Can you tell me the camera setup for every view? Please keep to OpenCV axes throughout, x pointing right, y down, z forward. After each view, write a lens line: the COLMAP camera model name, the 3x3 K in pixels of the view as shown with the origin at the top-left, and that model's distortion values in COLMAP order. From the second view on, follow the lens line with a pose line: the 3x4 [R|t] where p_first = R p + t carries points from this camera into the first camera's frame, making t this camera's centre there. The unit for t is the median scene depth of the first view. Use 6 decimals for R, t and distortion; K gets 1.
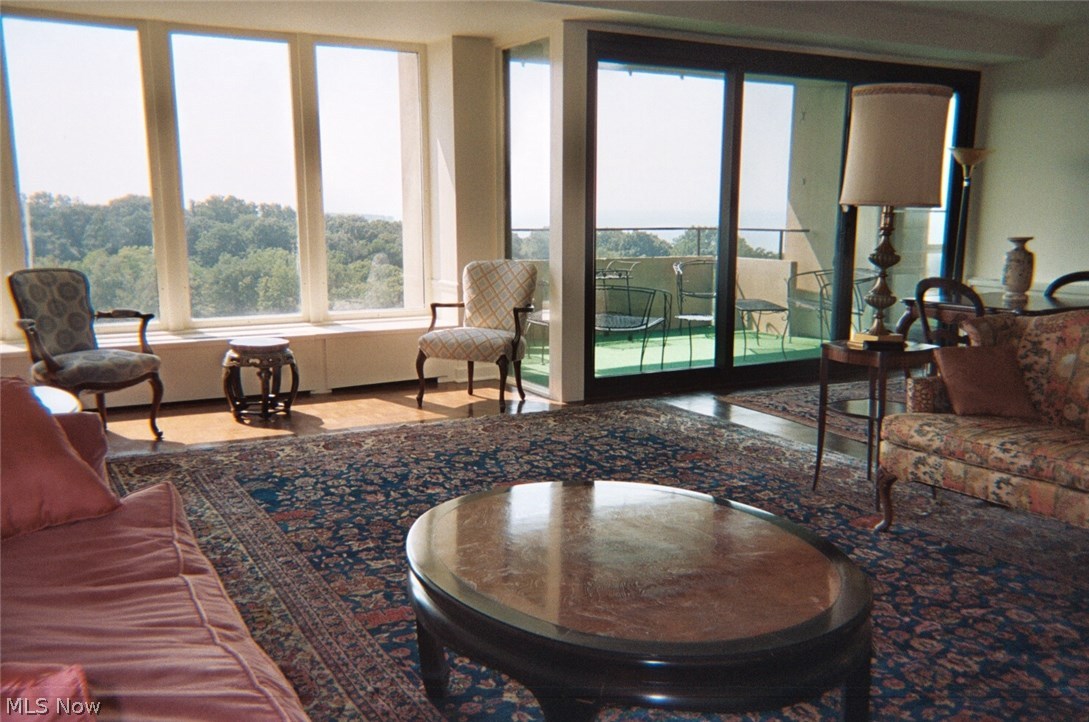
lens RADIAL K [[1009.1, 0, 566.0], [0, 1009.1, 361.5], [0, 0, 1]] dist [-0.008500, 0.003119]
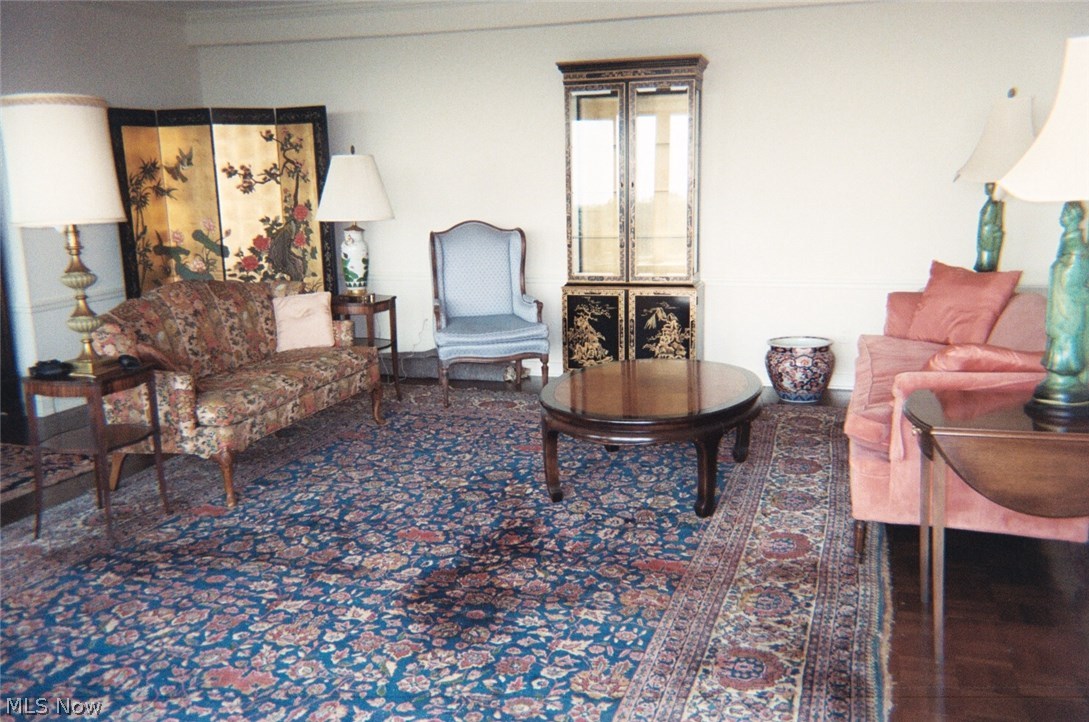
lens RADIAL K [[1009.1, 0, 566.0], [0, 1009.1, 361.5], [0, 0, 1]] dist [-0.008500, 0.003119]
pose [[-0.687330, -0.128776, 0.714839, -0.721418], [0.122403, 0.949547, 0.288751, -0.261499], [-0.715957, 0.285966, -0.636890, 1.397870]]
